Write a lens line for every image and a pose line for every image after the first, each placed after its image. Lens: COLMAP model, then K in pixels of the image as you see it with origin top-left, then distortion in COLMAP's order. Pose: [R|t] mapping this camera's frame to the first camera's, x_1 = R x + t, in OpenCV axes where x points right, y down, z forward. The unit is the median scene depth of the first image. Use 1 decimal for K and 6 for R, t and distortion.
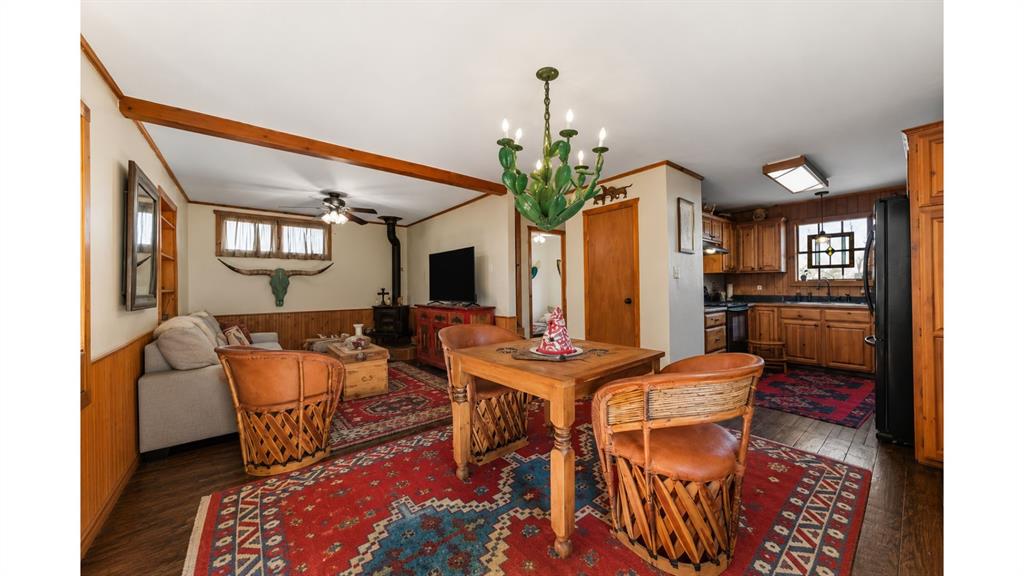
lens RADIAL K [[335.3, 0, 510.2], [0, 335.3, 287.6], [0, 0, 1]] dist [-0.000362, 0.000076]
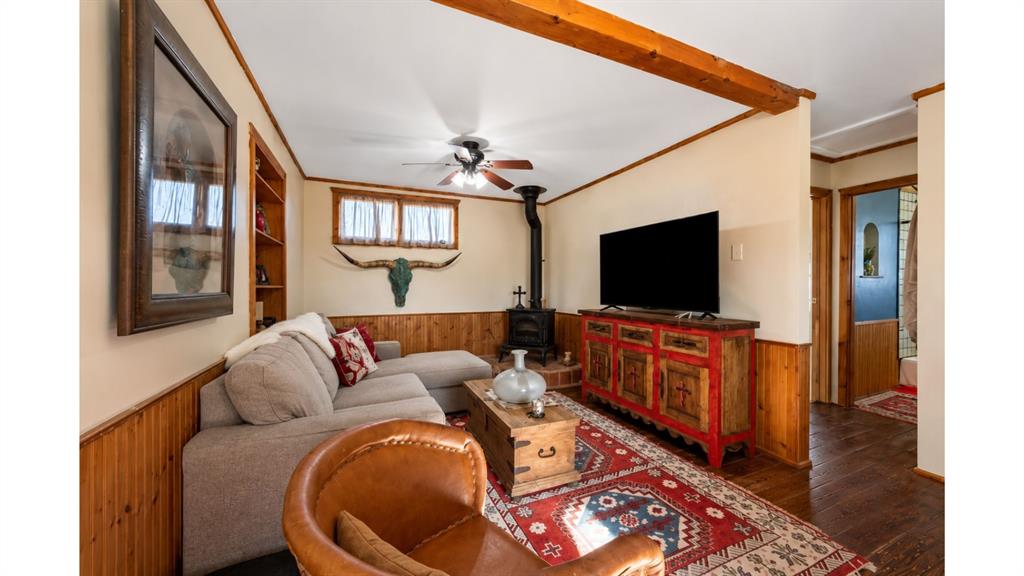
lens RADIAL K [[335.3, 0, 521.7], [0, 335.3, 281.8], [0, 0, 1]] dist [-0.000362, 0.000076]
pose [[0.971179, 0.008364, -0.238204, -0.222262], [-0.011333, 0.999874, -0.011098, 0.001602], [0.238081, 0.013477, 0.971152, 0.301148]]
